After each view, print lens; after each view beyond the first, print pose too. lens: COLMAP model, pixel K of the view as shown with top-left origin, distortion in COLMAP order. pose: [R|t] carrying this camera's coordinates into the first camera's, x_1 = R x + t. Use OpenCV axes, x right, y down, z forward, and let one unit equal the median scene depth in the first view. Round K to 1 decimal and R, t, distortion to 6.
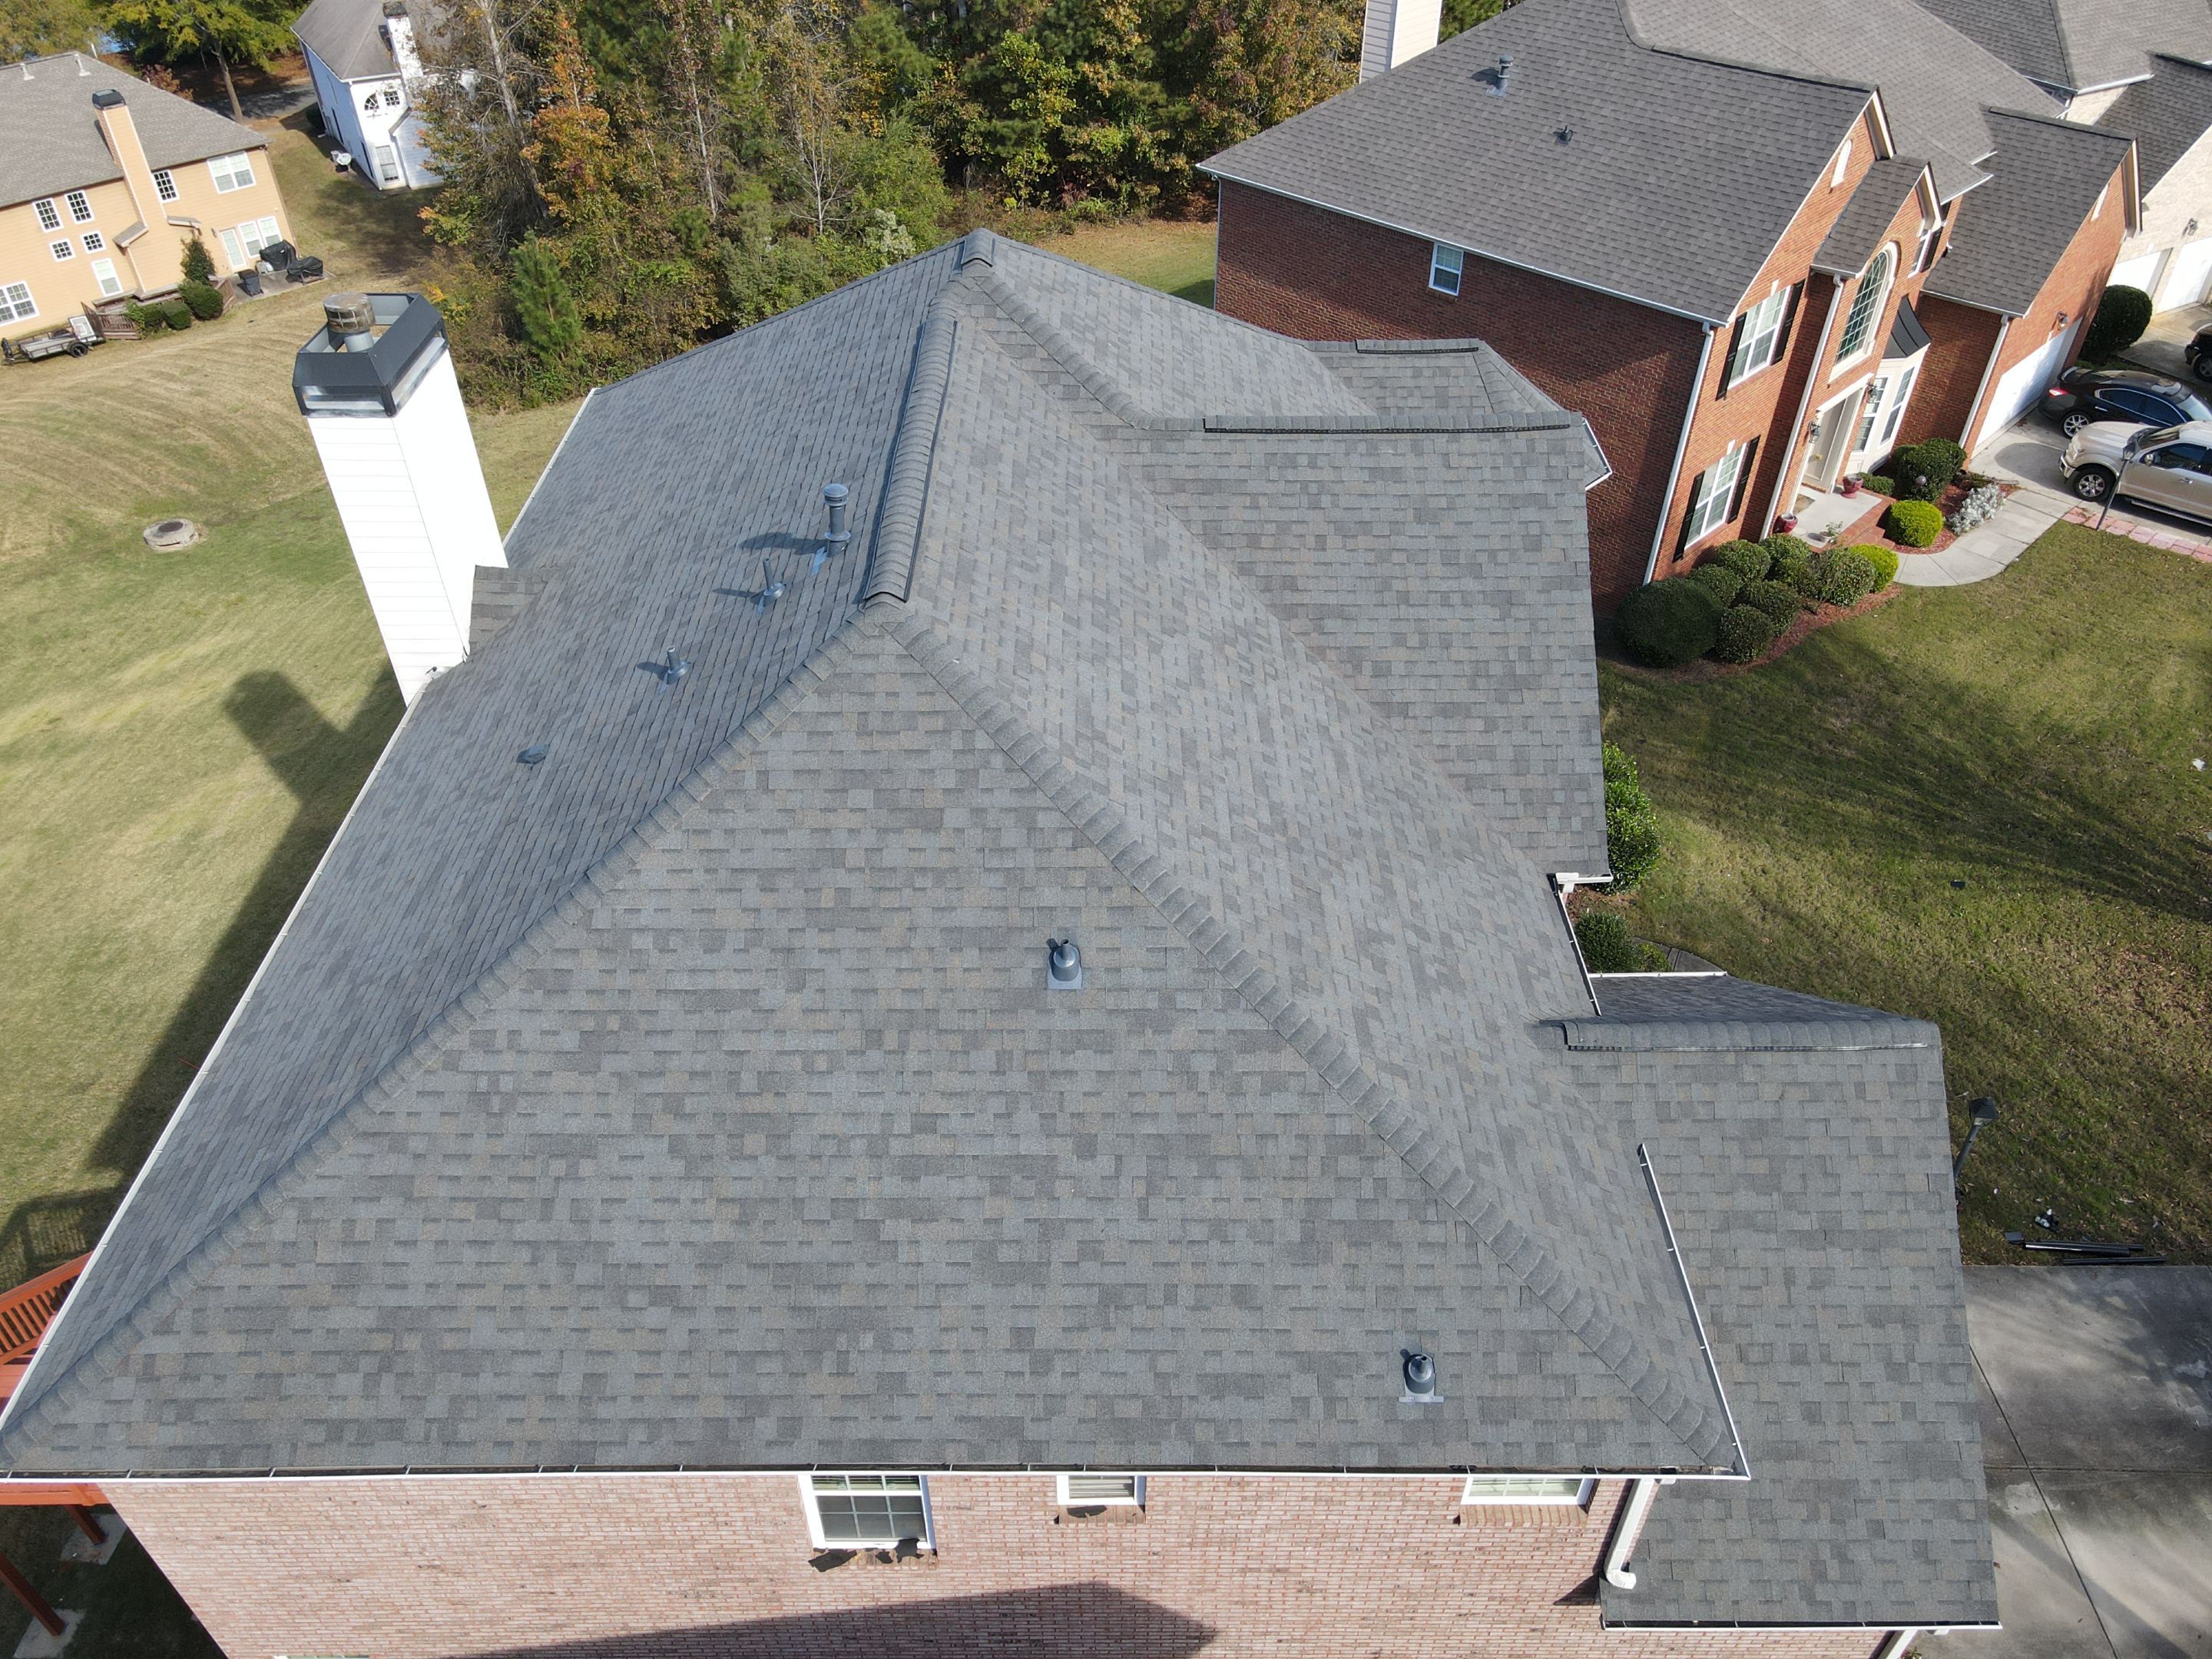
lens RADIAL K [[1617.3, 0, 1100.6], [0, 1617.3, 841.2], [0, 0, 1]] dist [0.039747, -0.026623]
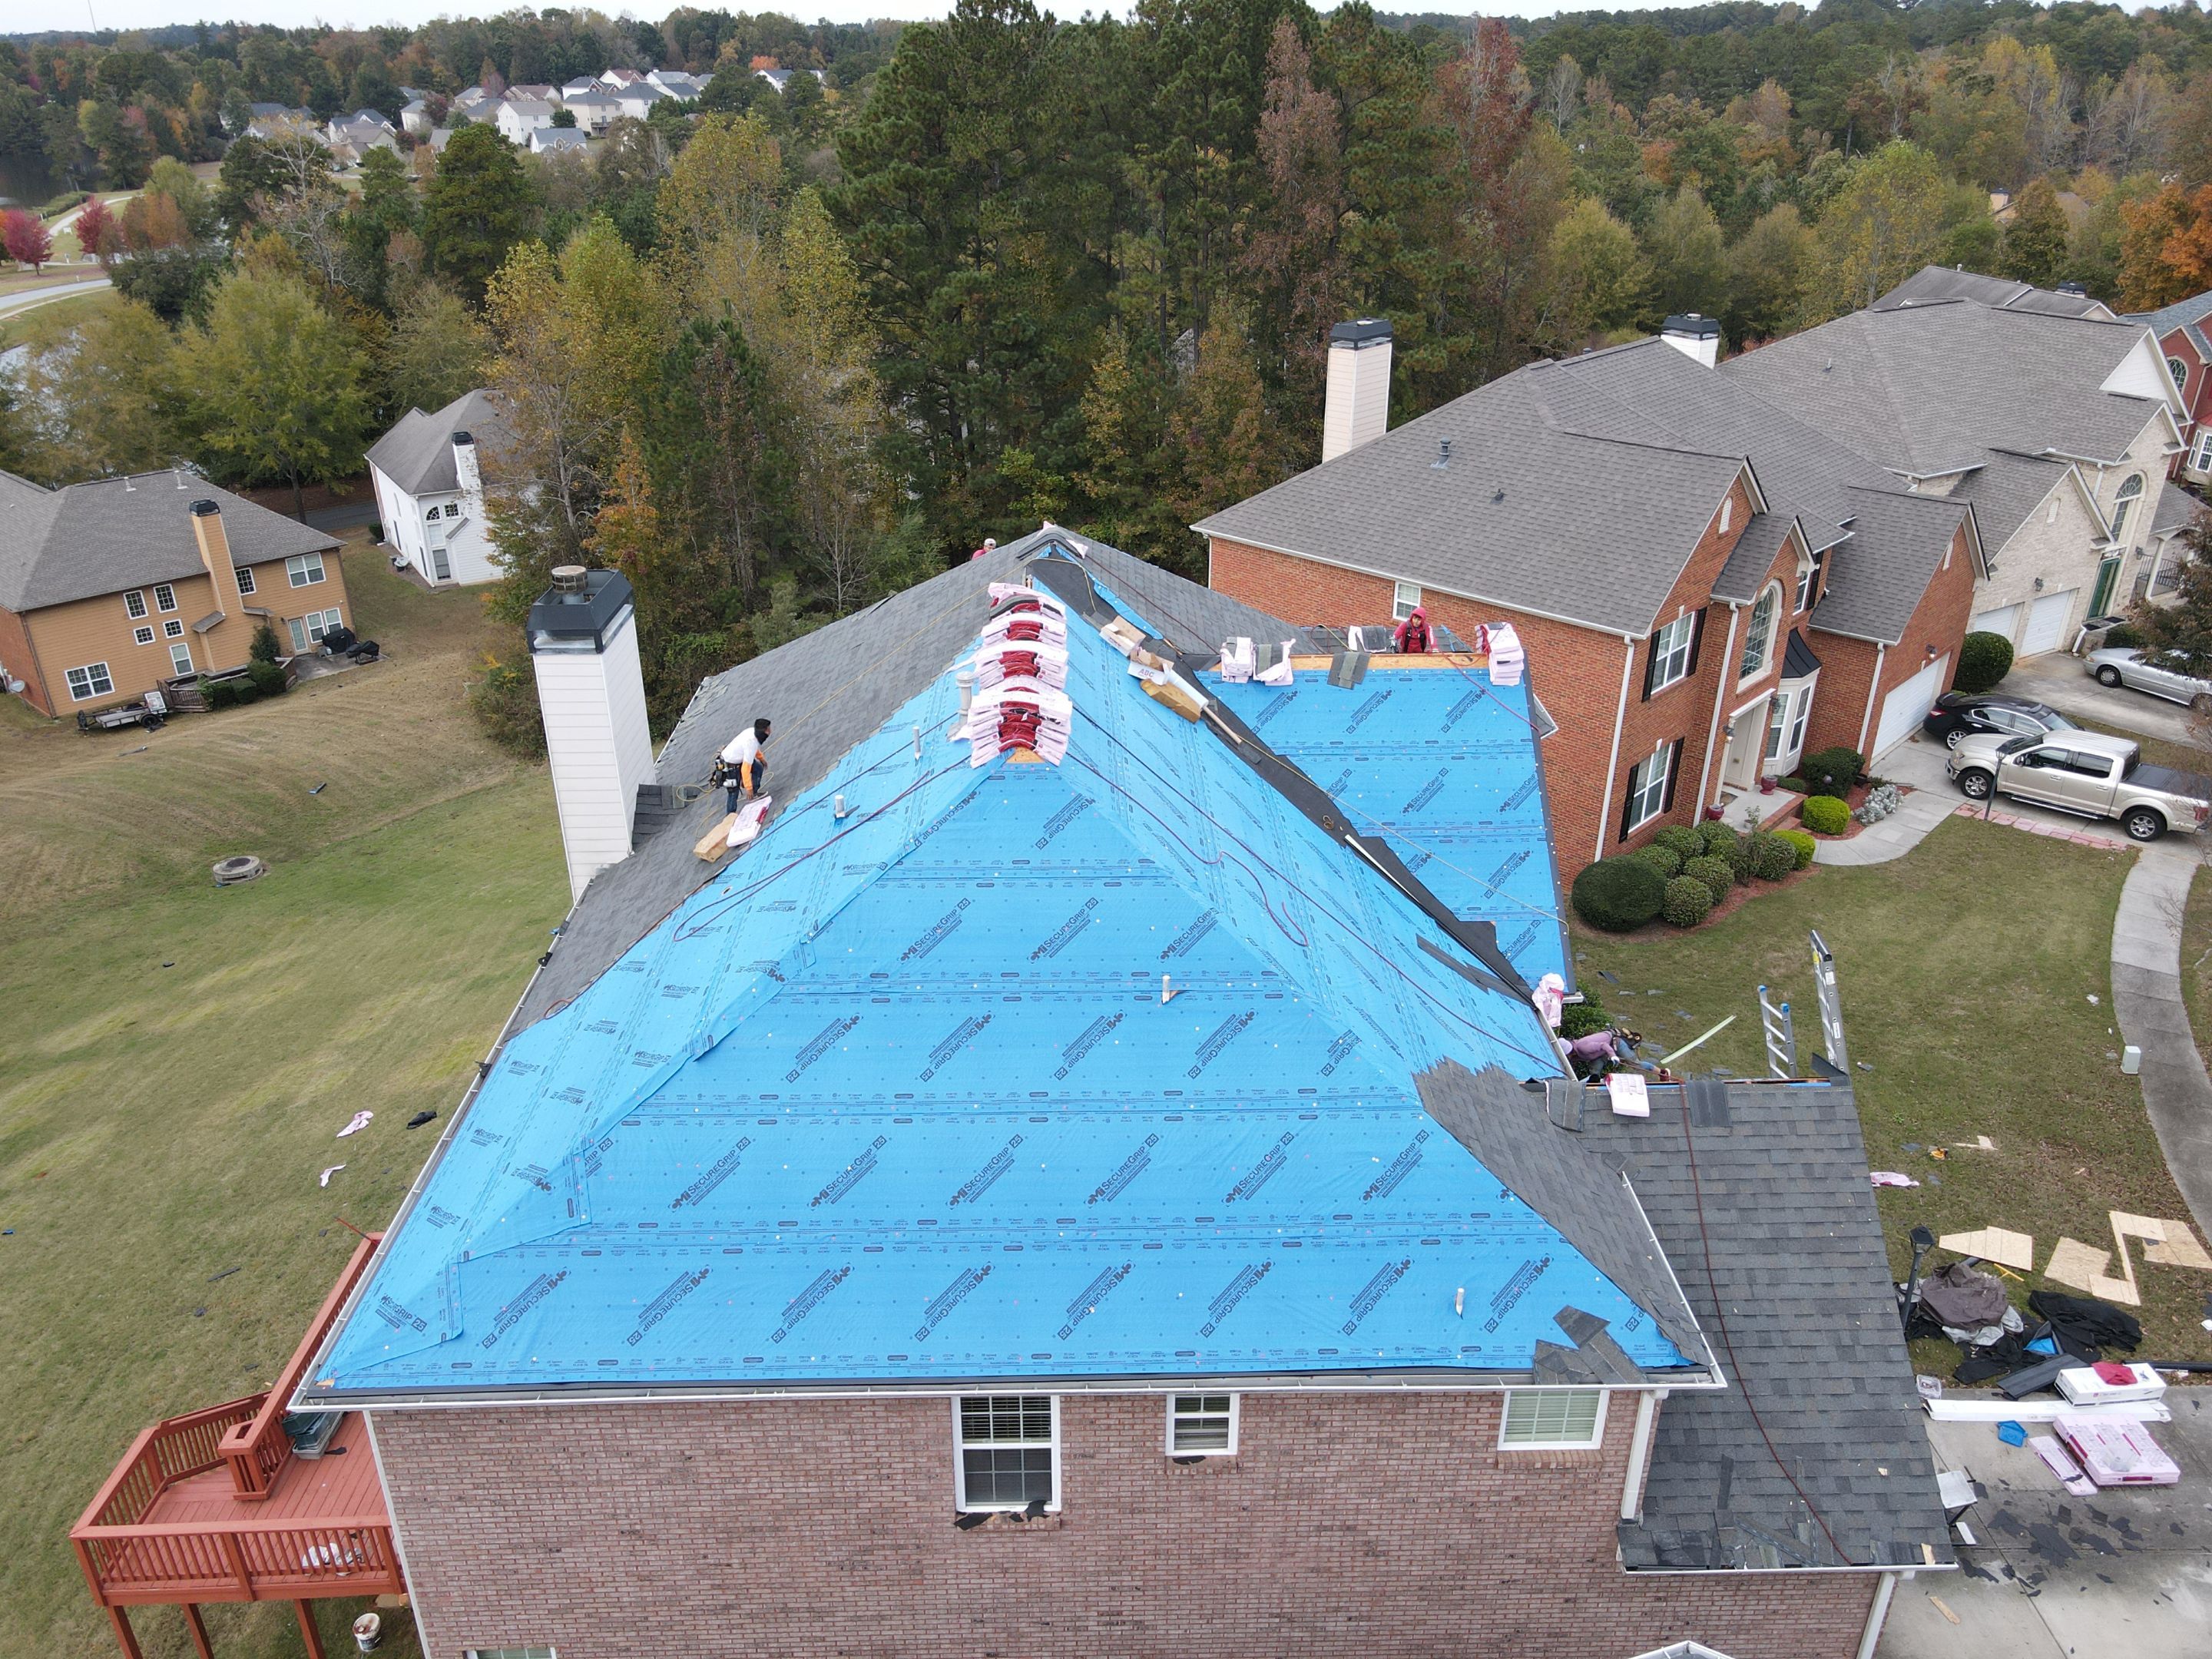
lens RADIAL K [[1622.4, 0, 1102.4], [0, 1622.4, 838.9], [0, 0, 1]] dist [0.021282, 0.002192]
pose [[0.999749, -0.007904, 0.020963, -0.032766], [0.012653, 0.971383, -0.237180, 0.086990], [-0.018489, 0.237386, 0.971240, -0.096639]]
